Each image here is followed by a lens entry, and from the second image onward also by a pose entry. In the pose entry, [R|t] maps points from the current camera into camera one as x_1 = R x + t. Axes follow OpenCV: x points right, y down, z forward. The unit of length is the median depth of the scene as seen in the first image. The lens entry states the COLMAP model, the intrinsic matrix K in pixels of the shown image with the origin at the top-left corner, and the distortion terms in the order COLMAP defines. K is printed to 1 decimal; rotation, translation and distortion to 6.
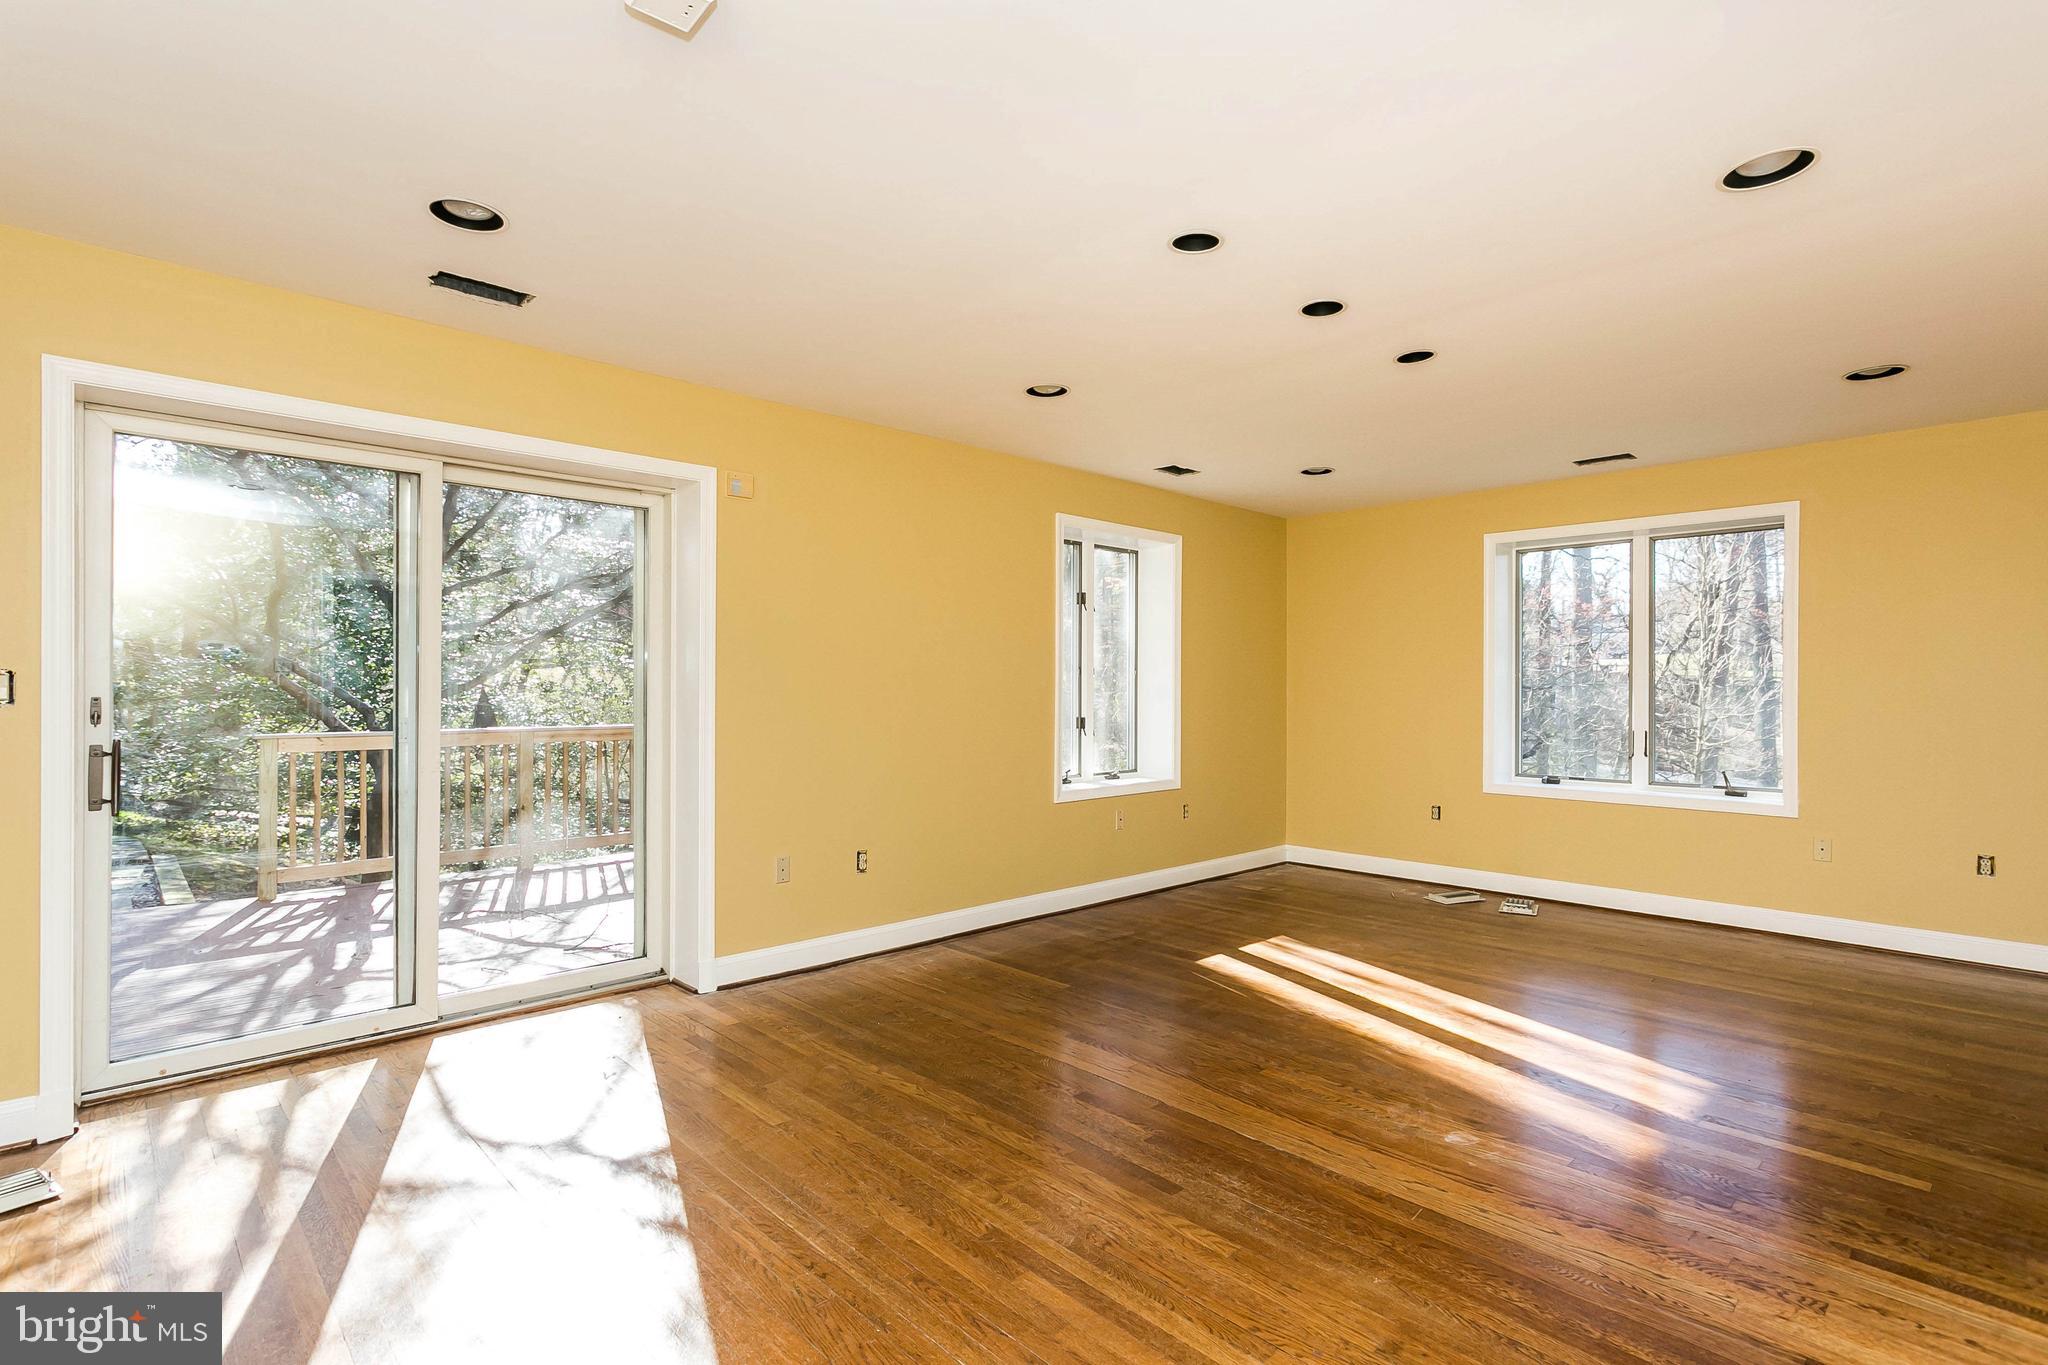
lens RADIAL K [[986.4, 0, 1029.9], [0, 986.4, 685.0], [0, 0, 1]] dist [0.009674, 0.000514]
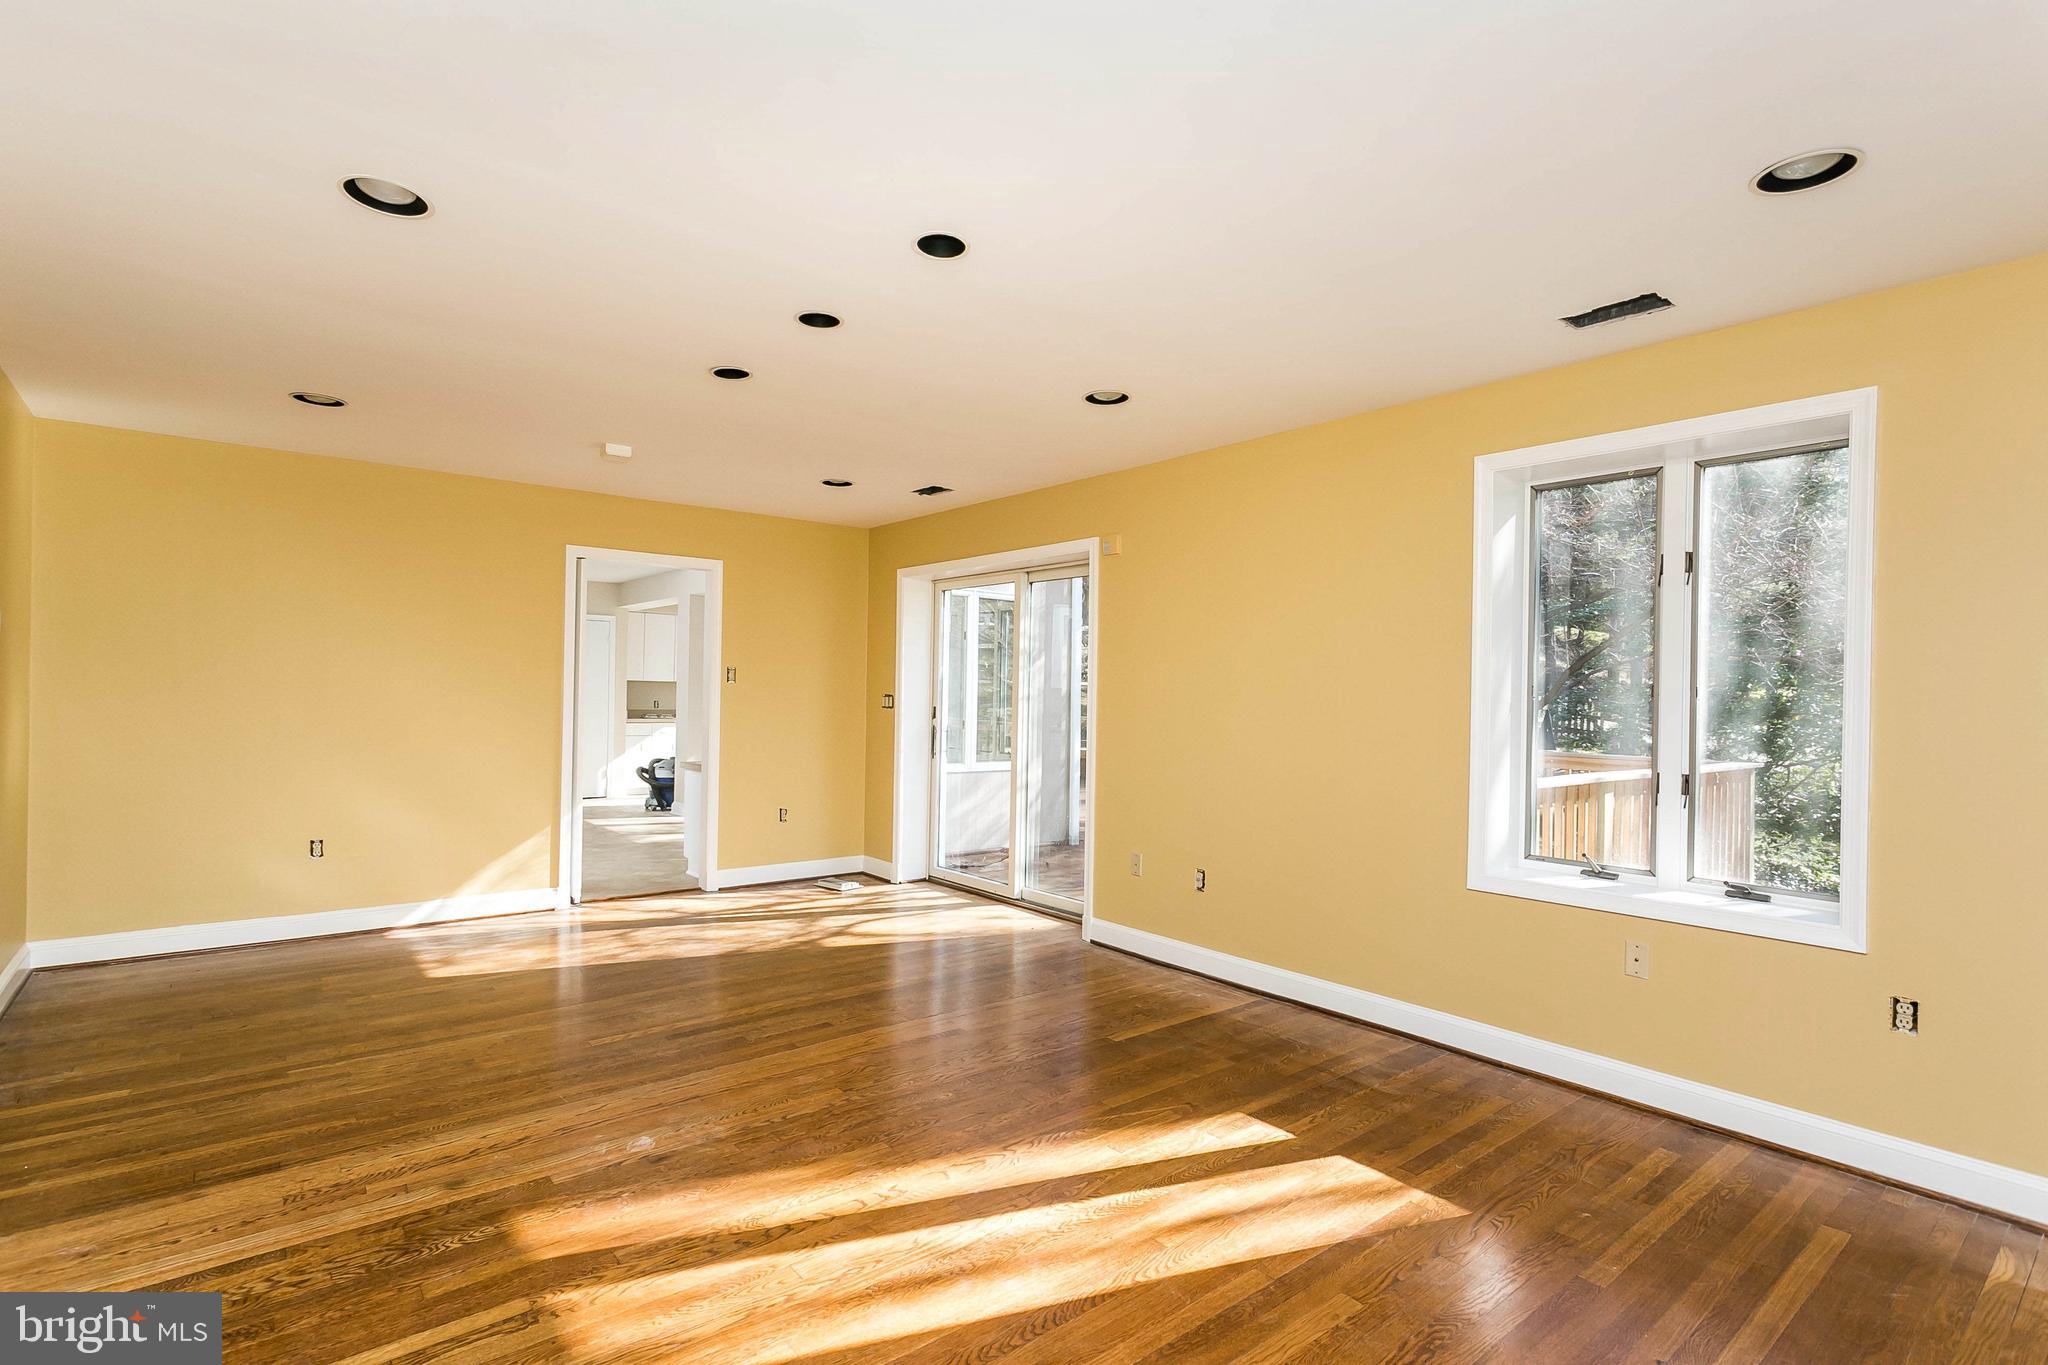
lens RADIAL K [[986.4, 0, 1032.0], [0, 986.4, 672.9], [0, 0, 1]] dist [0.009674, 0.000514]
pose [[-0.082877, -0.024252, -0.996265, 0.949128], [-0.010555, 0.999669, -0.023457, -0.014732], [0.996504, 0.008571, -0.083105, 0.972771]]
